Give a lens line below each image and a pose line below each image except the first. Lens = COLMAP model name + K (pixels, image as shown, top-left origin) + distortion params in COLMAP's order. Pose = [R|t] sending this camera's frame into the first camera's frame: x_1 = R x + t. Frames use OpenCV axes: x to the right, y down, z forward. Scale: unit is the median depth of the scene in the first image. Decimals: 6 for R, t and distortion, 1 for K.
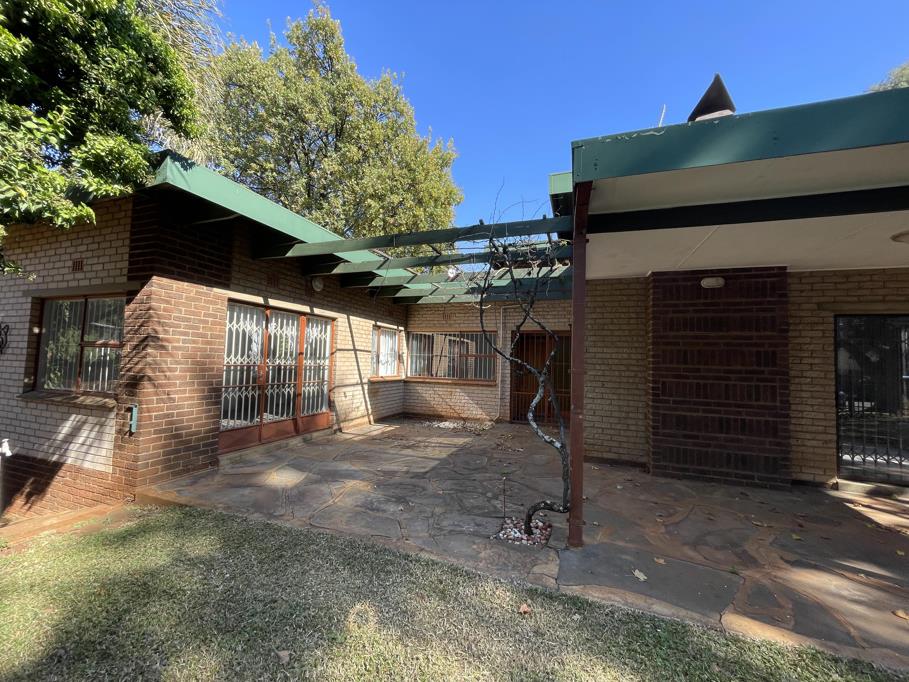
lens RADIAL K [[363.7, 0, 456.3], [0, 363.7, 339.2], [0, 0, 1]] dist [-0.000392, -0.000051]
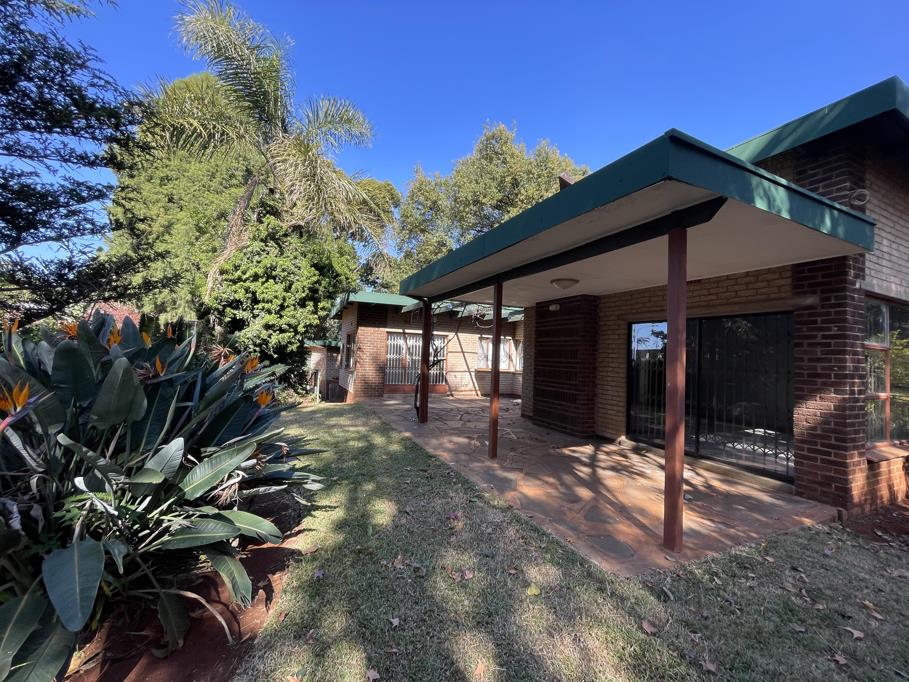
lens RADIAL K [[363.7, 0, 452.4], [0, 363.7, 342.3], [0, 0, 1]] dist [-0.000392, -0.000051]
pose [[0.701416, -0.029128, -0.712157, 1.039816], [0.026201, 0.999543, -0.015076, 0.007736], [0.712271, -0.008084, 0.701858, -0.310278]]
